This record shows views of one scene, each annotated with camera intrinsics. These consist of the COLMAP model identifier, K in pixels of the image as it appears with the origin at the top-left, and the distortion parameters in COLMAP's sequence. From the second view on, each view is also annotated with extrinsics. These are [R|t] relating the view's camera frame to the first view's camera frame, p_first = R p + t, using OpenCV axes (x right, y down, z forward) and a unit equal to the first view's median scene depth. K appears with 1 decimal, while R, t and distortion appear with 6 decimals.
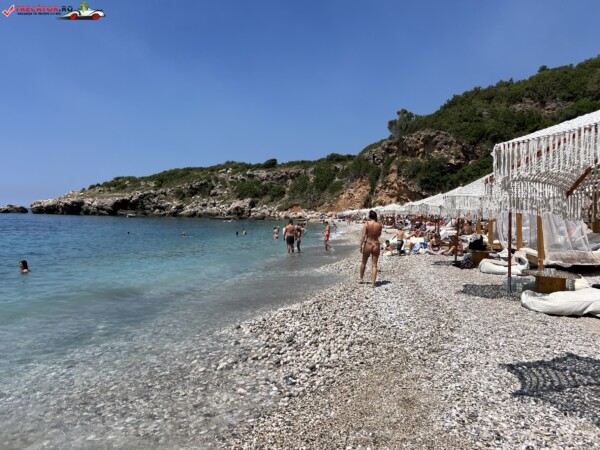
lens RADIAL K [[451.2, 0, 301.4], [0, 451.2, 225.8], [0, 0, 1]] dist [0.043821, -0.055784]
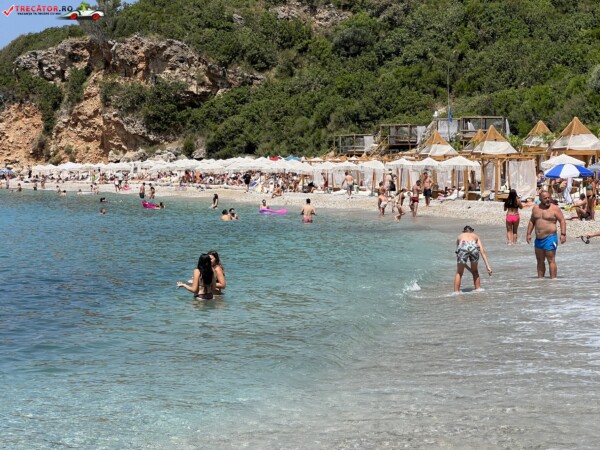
lens RADIAL K [[1341.6, 0, 304.8], [0, 1341.6, 201.9], [0, 0, 1]] dist [0.208236, 0.000000]
pose [[0.880907, -0.020000, 0.472867, -0.358358], [0.019265, 0.999794, 0.006398, 0.008949], [-0.472898, 0.003474, 0.881110, -0.629219]]
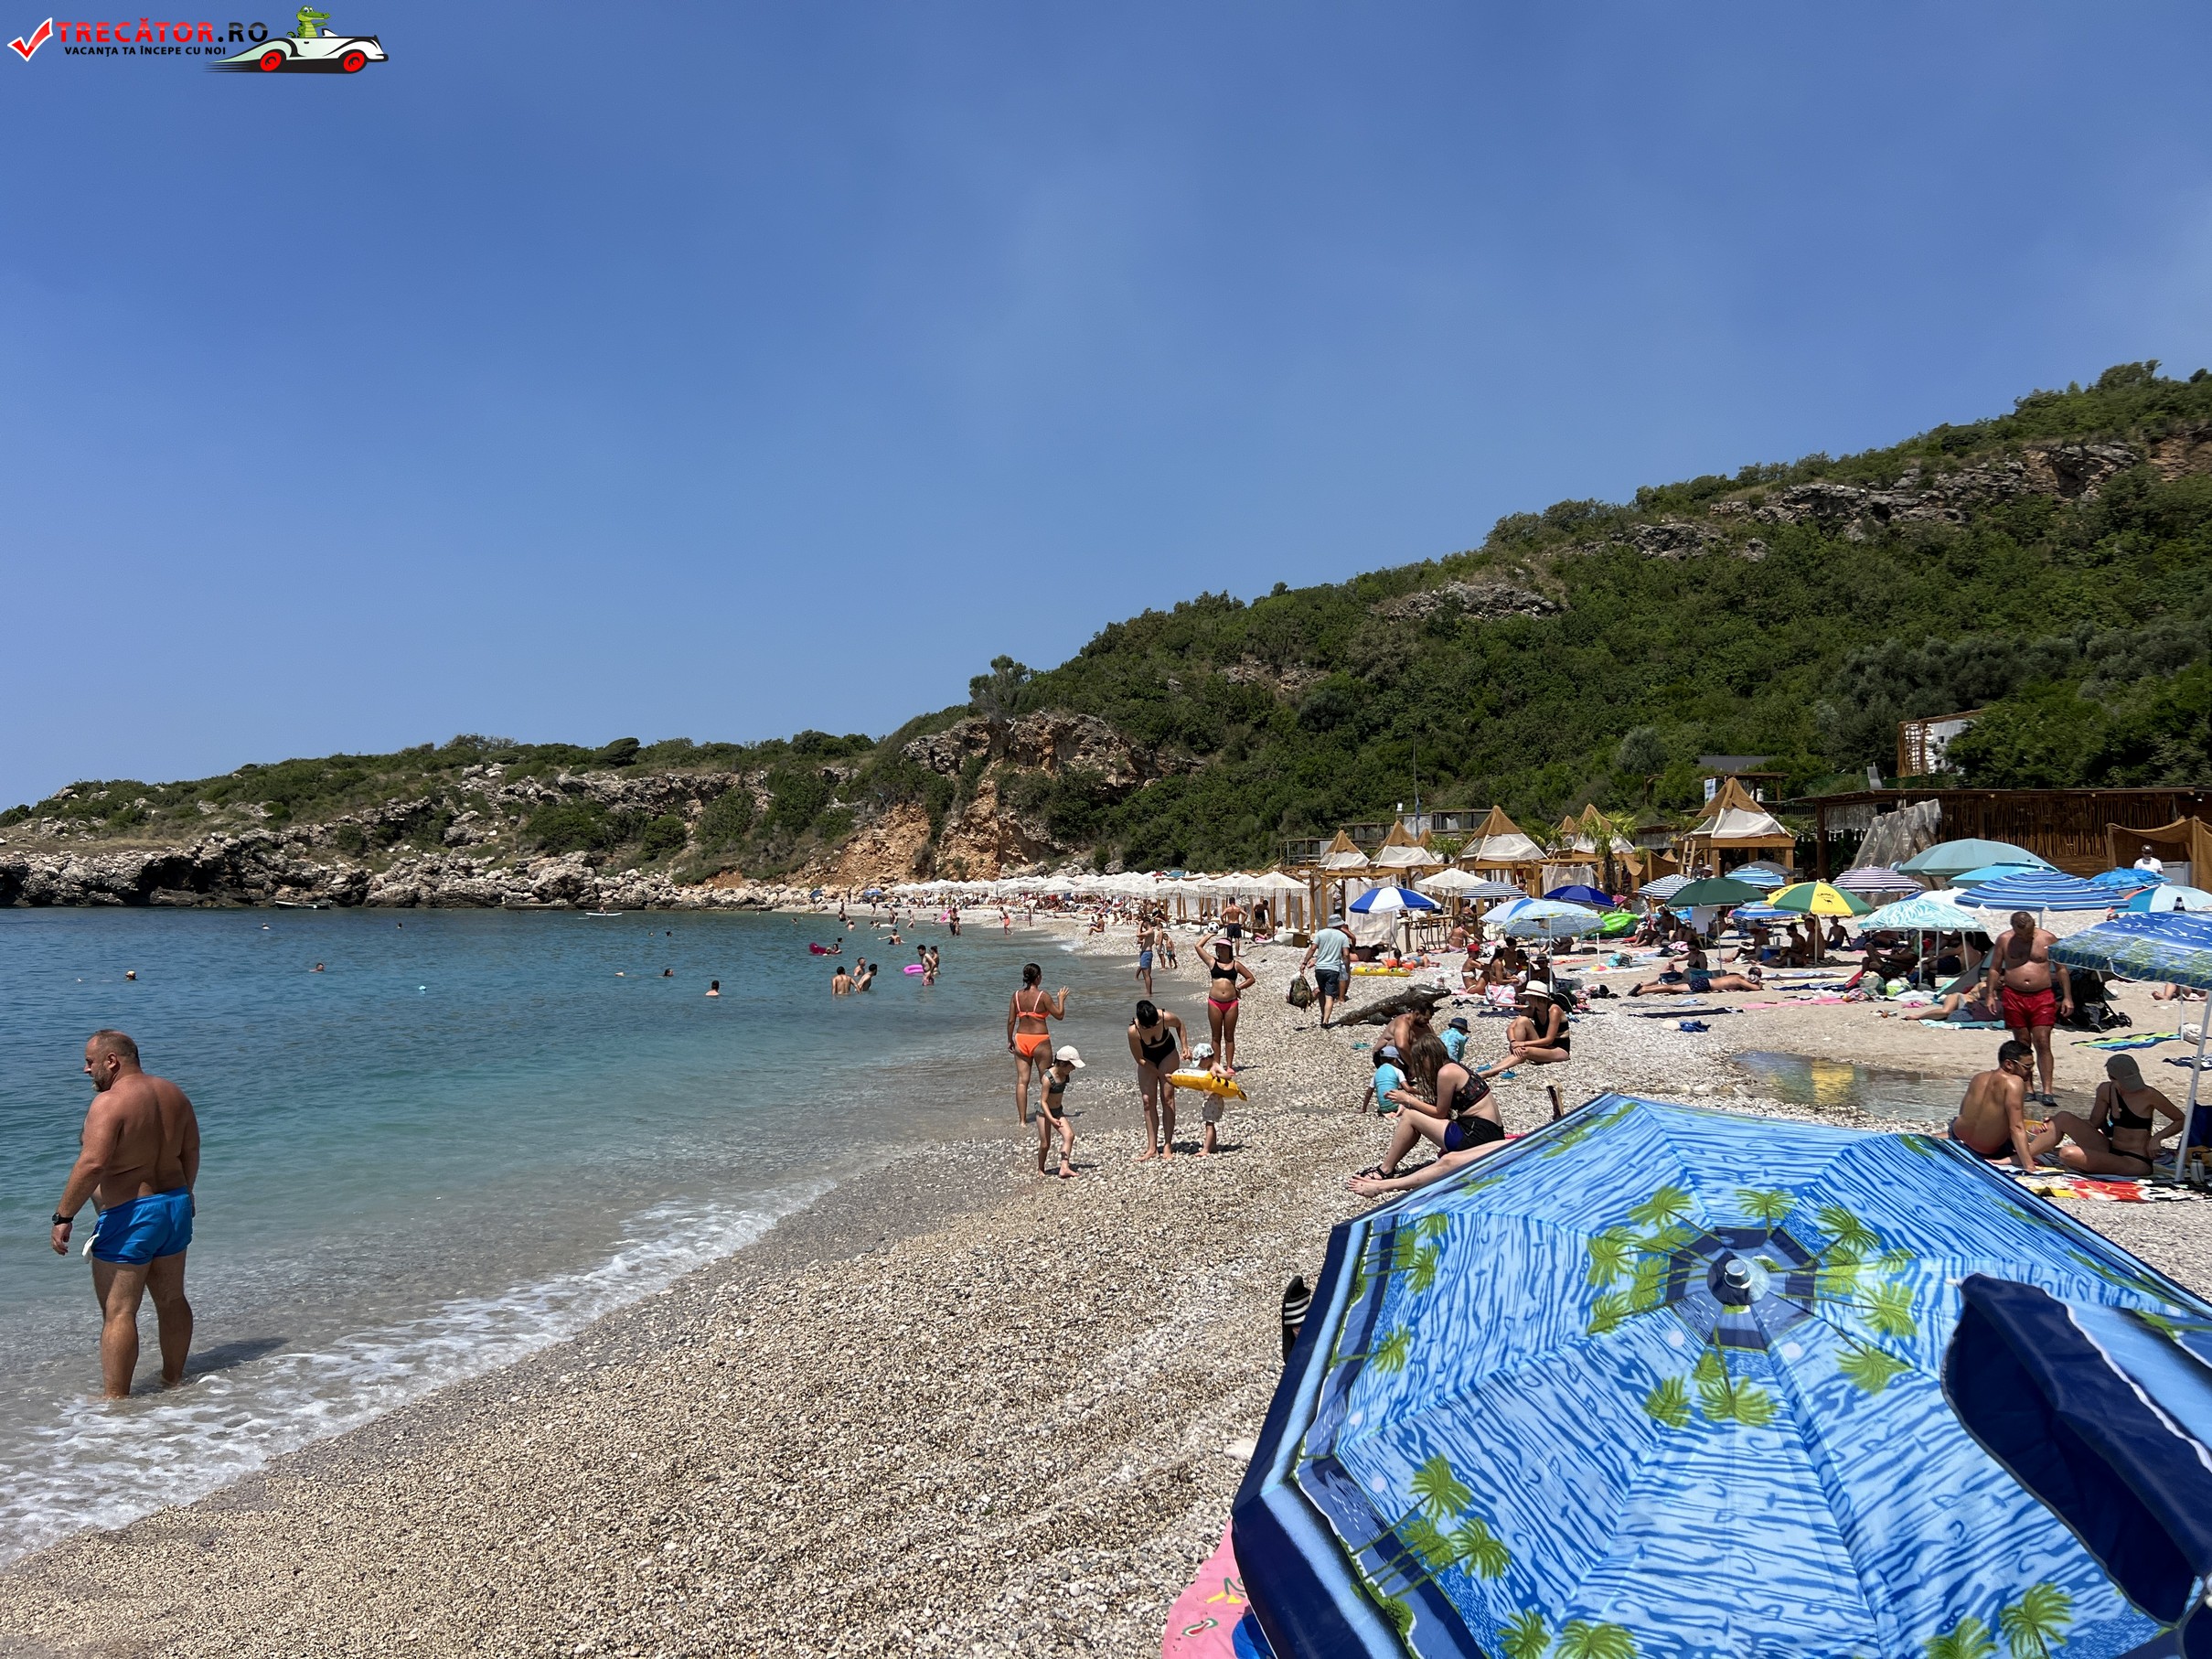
lens RADIAL K [[1663.4, 0, 1111.3], [0, 1663.4, 850.6], [0, 0, 1]] dist [0.043821, -0.055784]
pose [[0.944422, -0.008899, 0.328614, -0.201877], [0.023799, 0.998861, -0.041348, 0.005137], [-0.327872, 0.046871, 0.943559, -0.536418]]
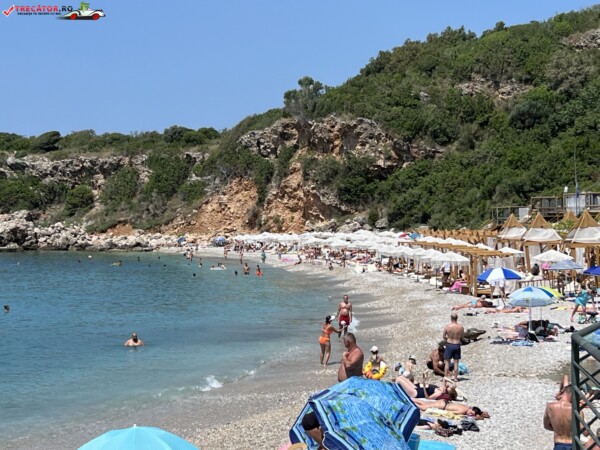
lens RADIAL K [[1239.0, 0, 285.8], [0, 1239.0, 229.9], [0, 0, 1]] dist [0.175157, 0.000000]
pose [[0.969343, -0.020637, 0.244845, -0.232328], [0.025115, 0.999569, -0.015177, -0.009342], [-0.244426, 0.020861, 0.969443, -0.677642]]
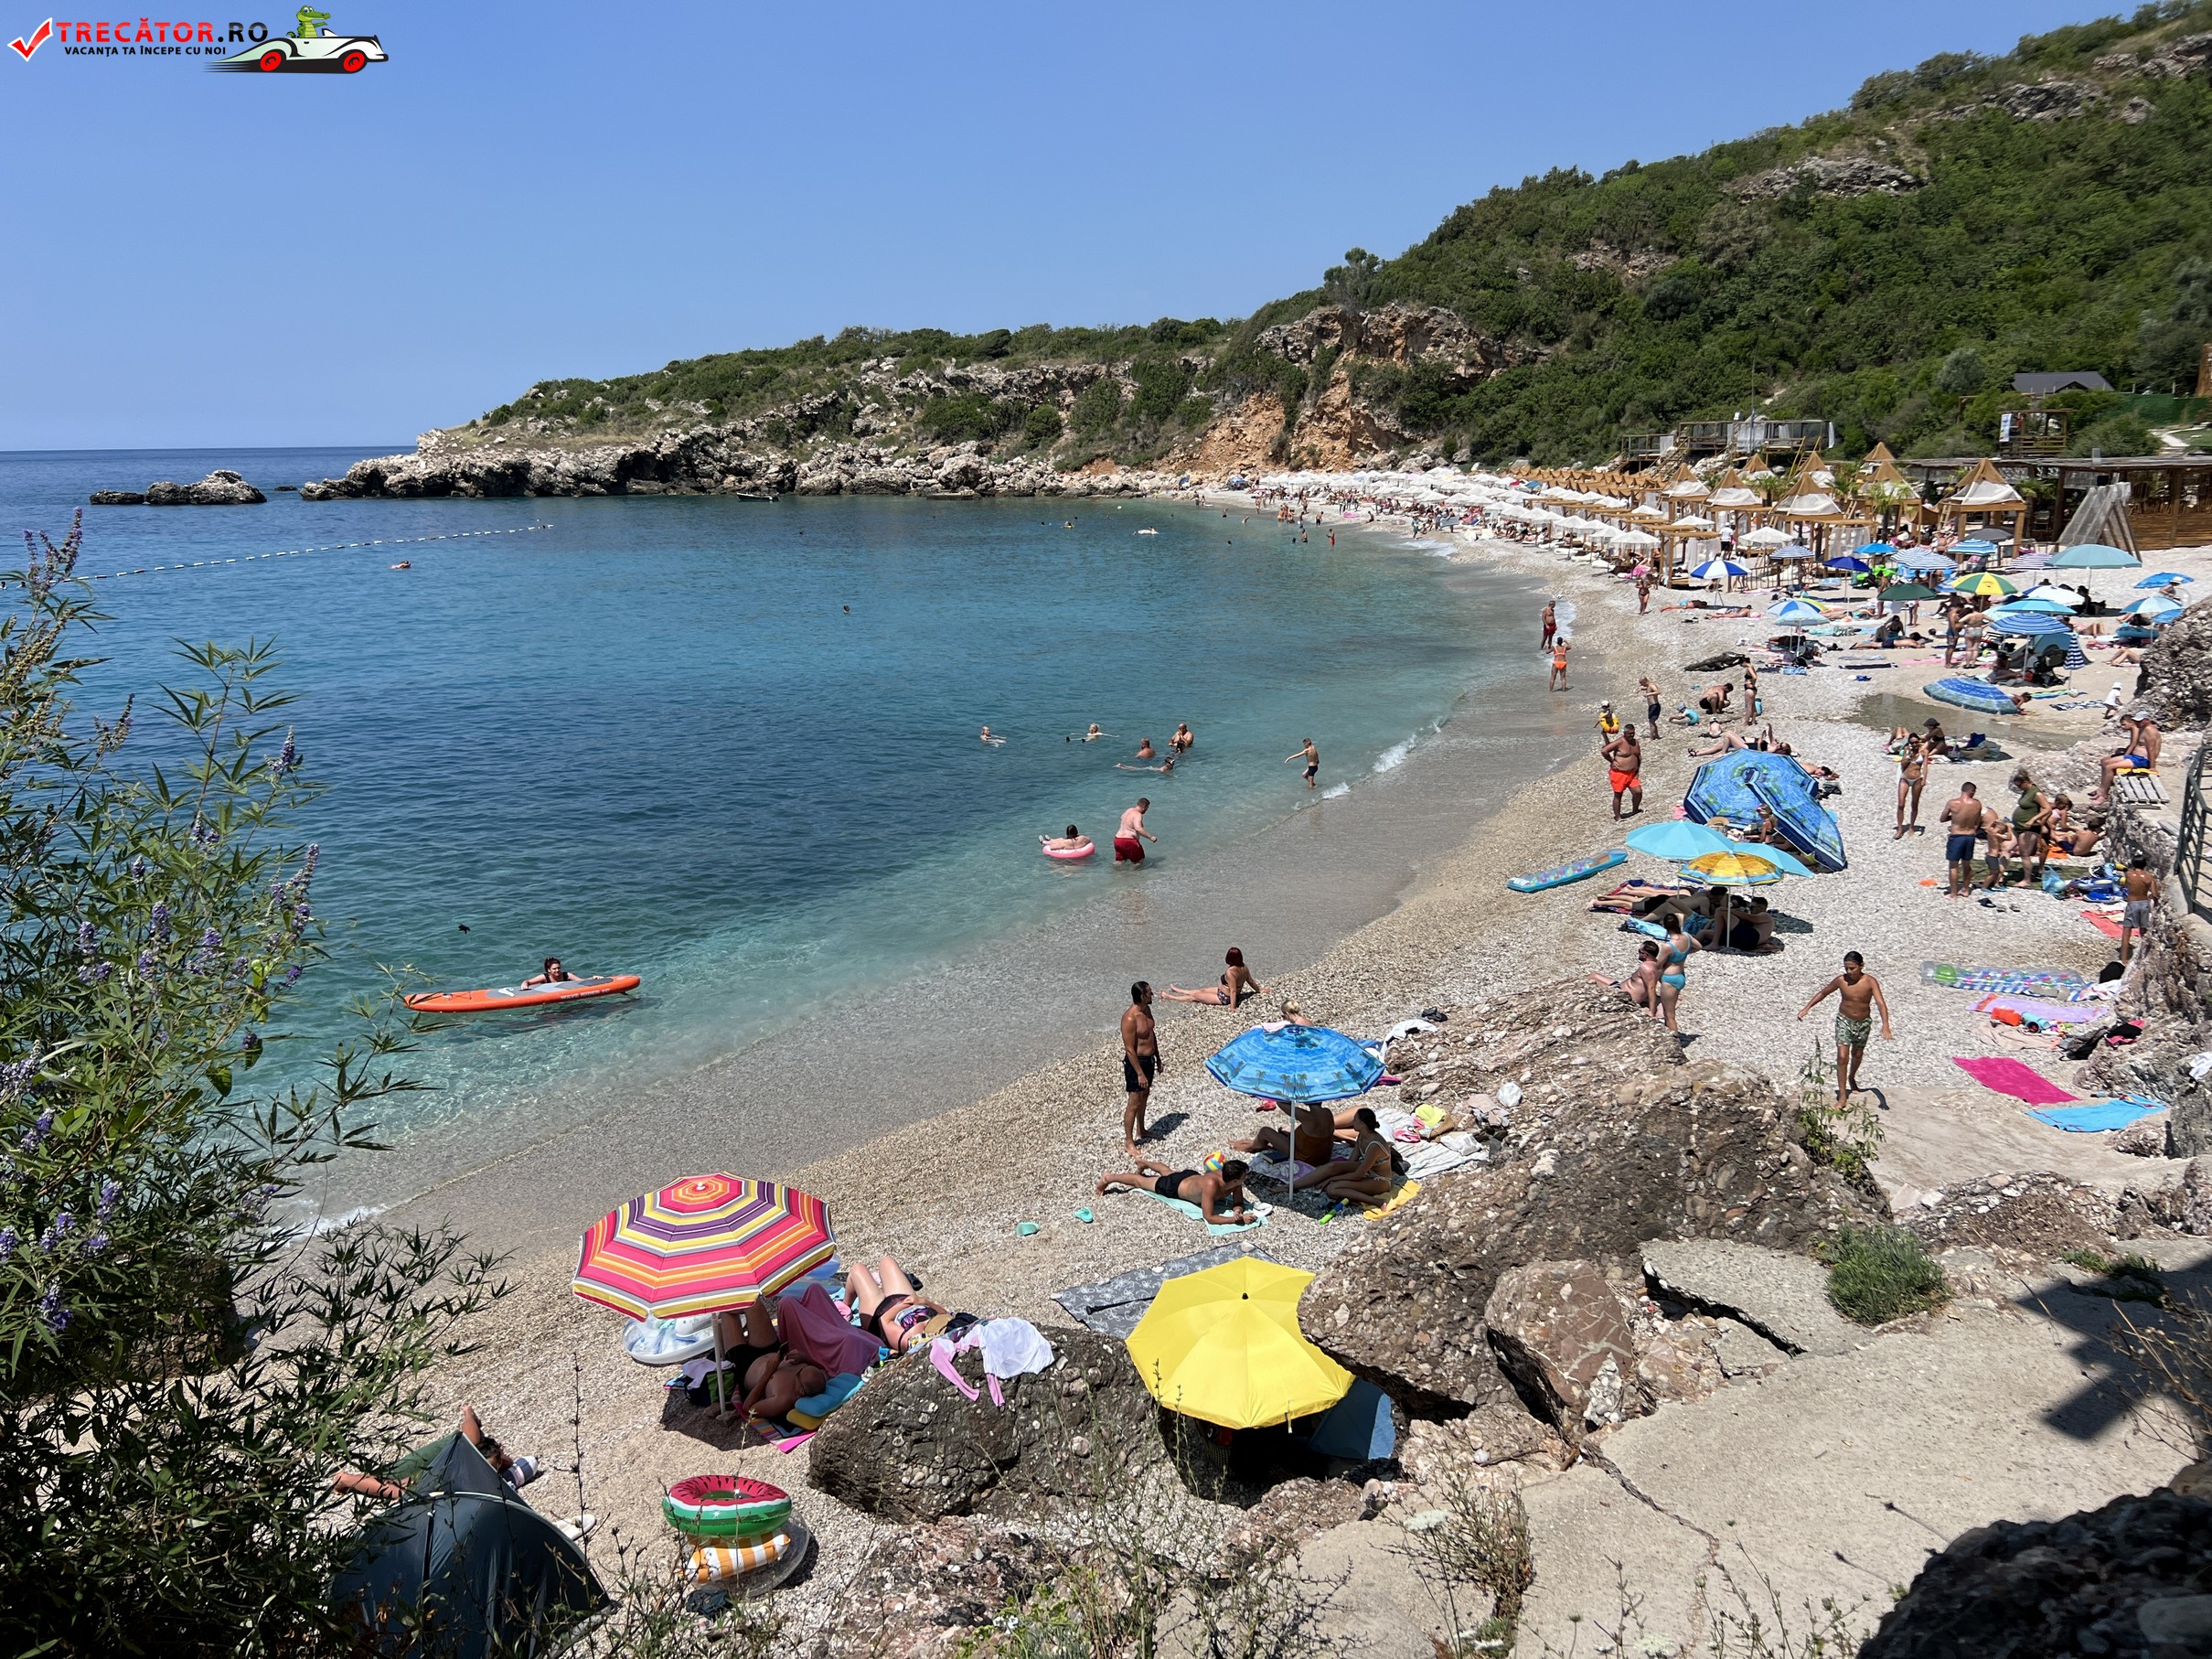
lens RADIAL K [[1663.4, 0, 1102.8], [0, 1663.4, 841.4], [0, 0, 1]] dist [0.043821, -0.055784]
pose [[0.987487, -0.071128, 0.140752, -0.310307], [0.039670, 0.975848, 0.214821, -0.034535], [-0.152632, -0.206549, 0.966458, -0.735361]]
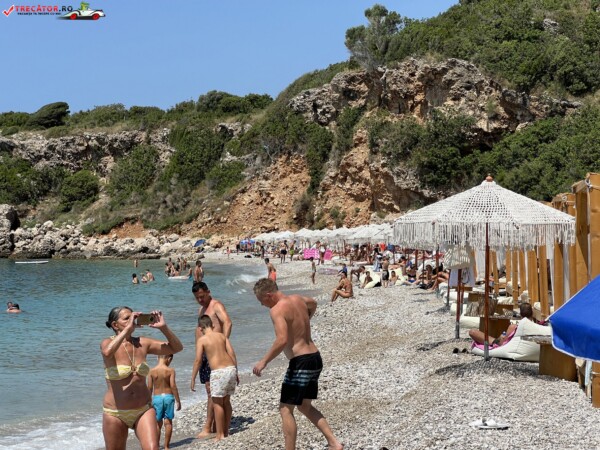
lens RADIAL K [[1341.6, 0, 291.3], [0, 1341.6, 192.9], [0, 0, 1]] dist [0.208236, 0.000000]
pose [[0.988526, -0.015330, 0.150271, -0.060005], [0.023963, 0.998154, -0.055805, 0.001219], [-0.149138, 0.058765, 0.987069, -0.276955]]
